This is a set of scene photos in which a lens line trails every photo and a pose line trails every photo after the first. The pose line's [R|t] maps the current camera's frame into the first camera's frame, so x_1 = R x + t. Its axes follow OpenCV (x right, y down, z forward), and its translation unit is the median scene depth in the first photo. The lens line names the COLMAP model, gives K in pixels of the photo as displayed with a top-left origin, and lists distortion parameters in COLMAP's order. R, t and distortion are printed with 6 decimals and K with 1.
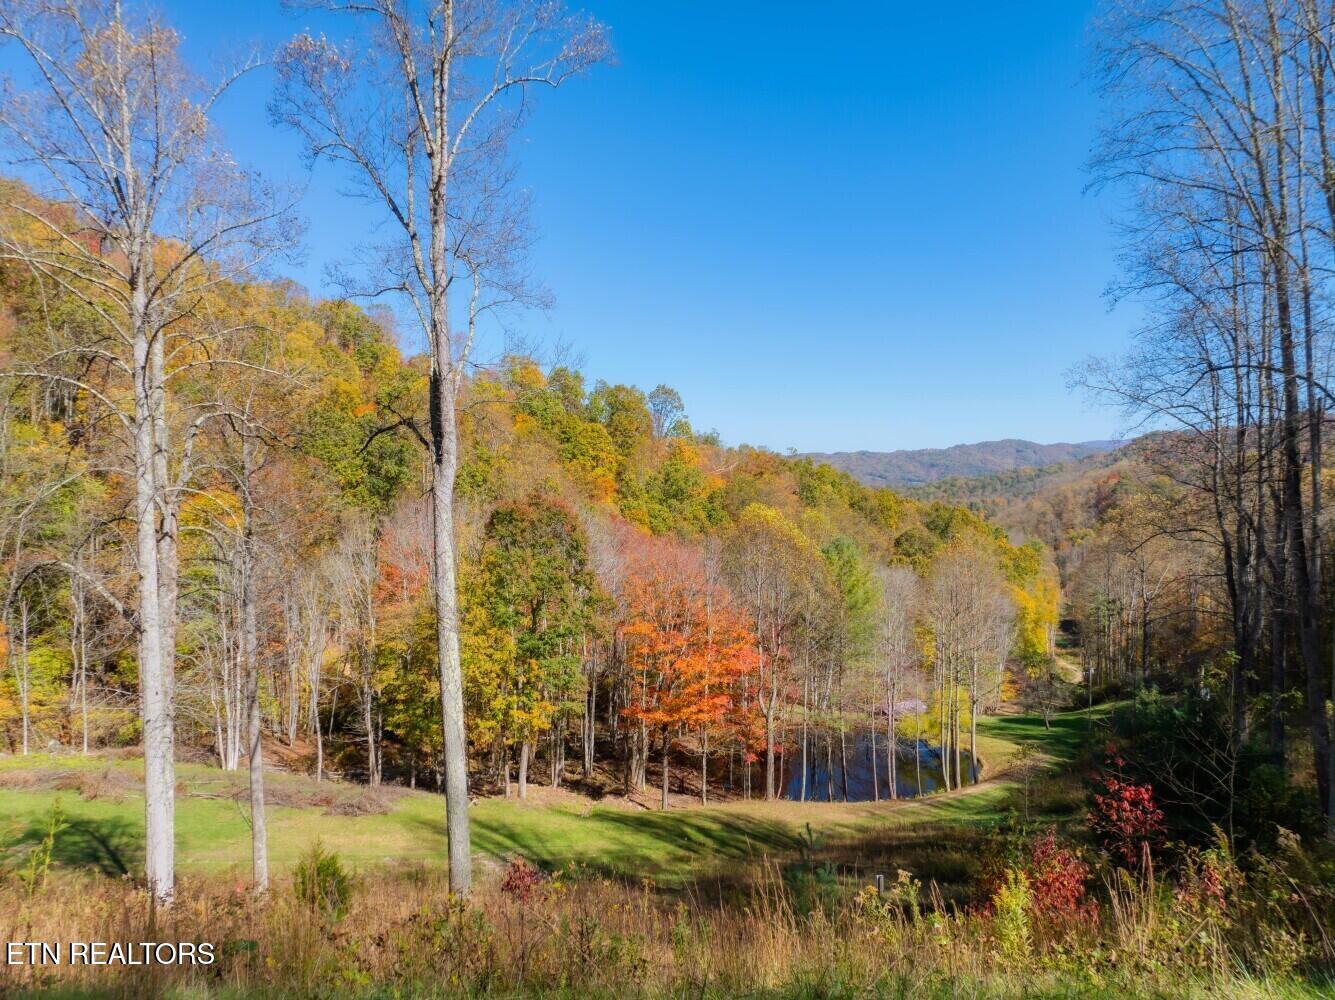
lens RADIAL K [[940.5, 0, 667.5], [0, 940.5, 500.0], [0, 0, 1]] dist [-0.040951, -0.002155]
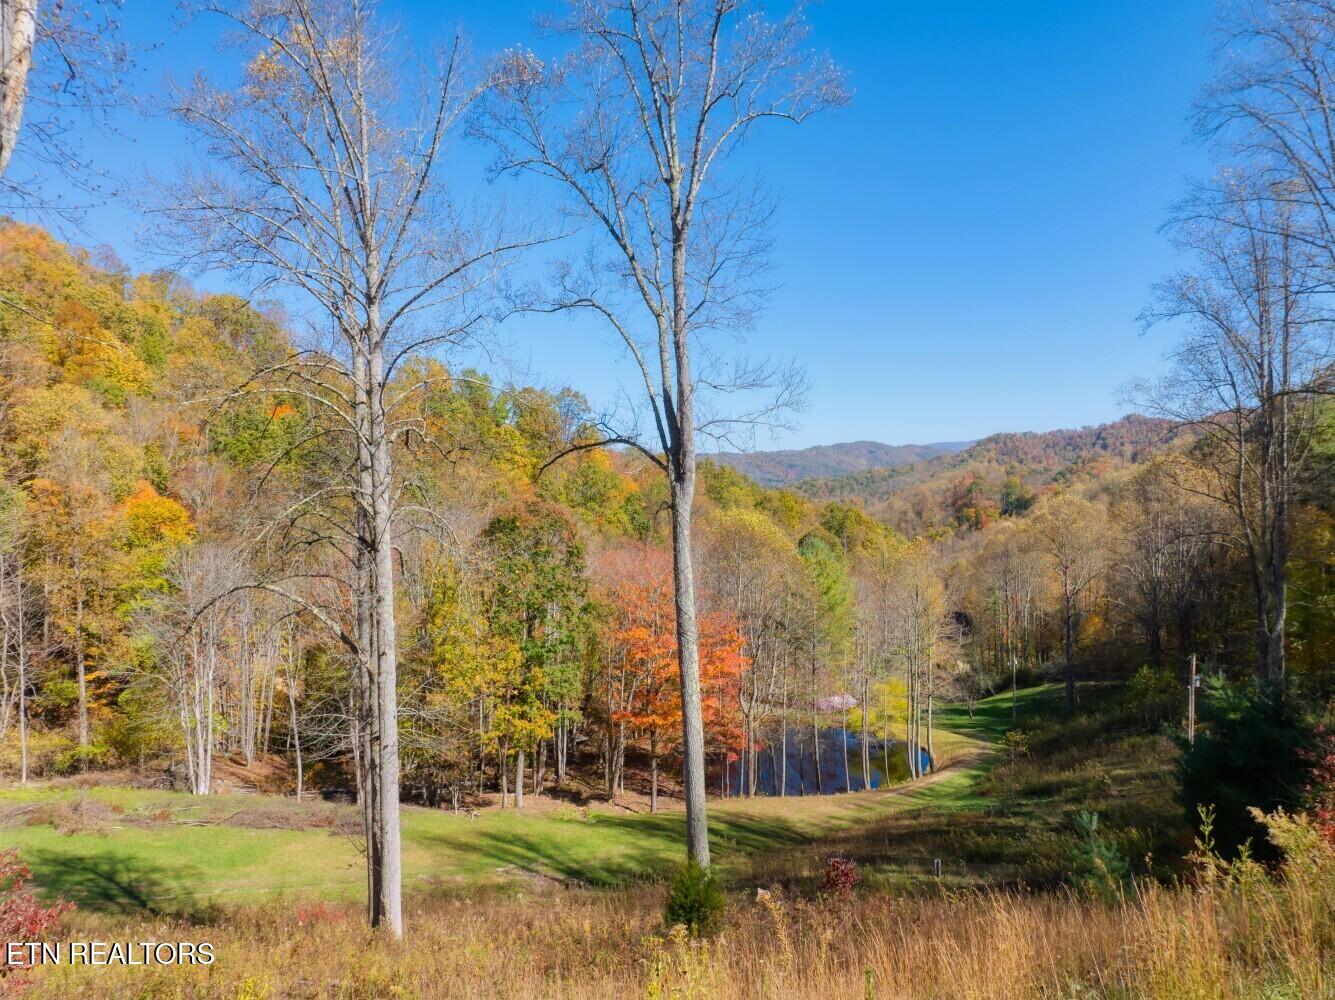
lens RADIAL K [[940.6, 0, 666.1], [0, 940.6, 496.0], [0, 0, 1]] dist [-0.040561, 0.007452]
pose [[0.989507, -0.005278, 0.144386, -0.137509], [0.006026, 0.999971, -0.004742, -0.006245], [-0.144357, 0.005562, 0.989510, -0.005453]]
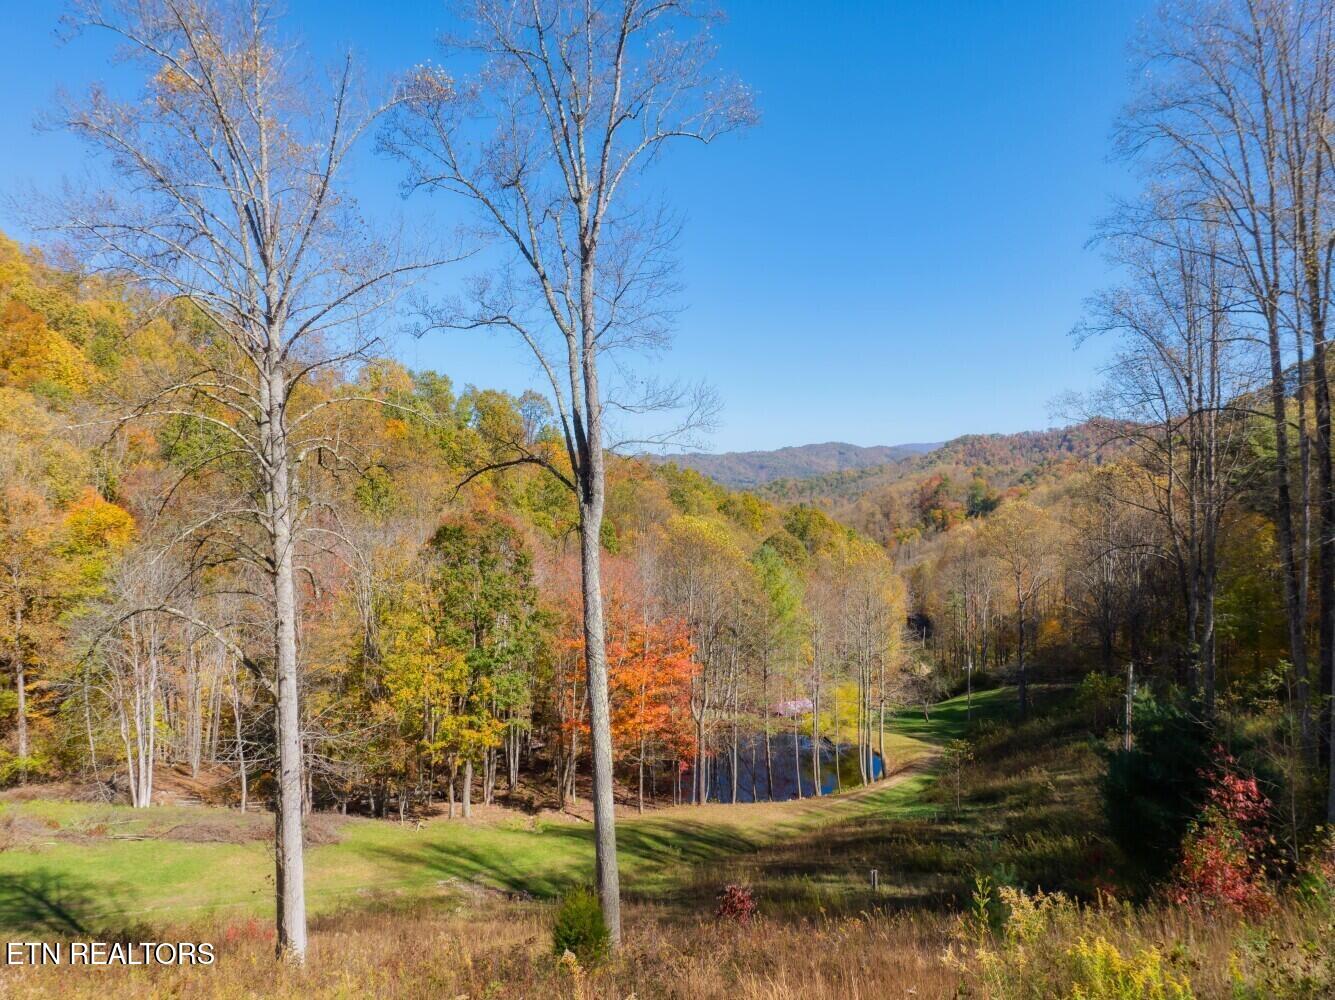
lens RADIAL K [[940.6, 0, 666.1], [0, 940.6, 496.0], [0, 0, 1]] dist [-0.040561, 0.007452]
pose [[0.984649, -0.004577, 0.174485, -0.114325], [0.005567, 0.999971, -0.005189, -0.013762], [-0.174456, 0.006081, 0.984646, -0.007482]]
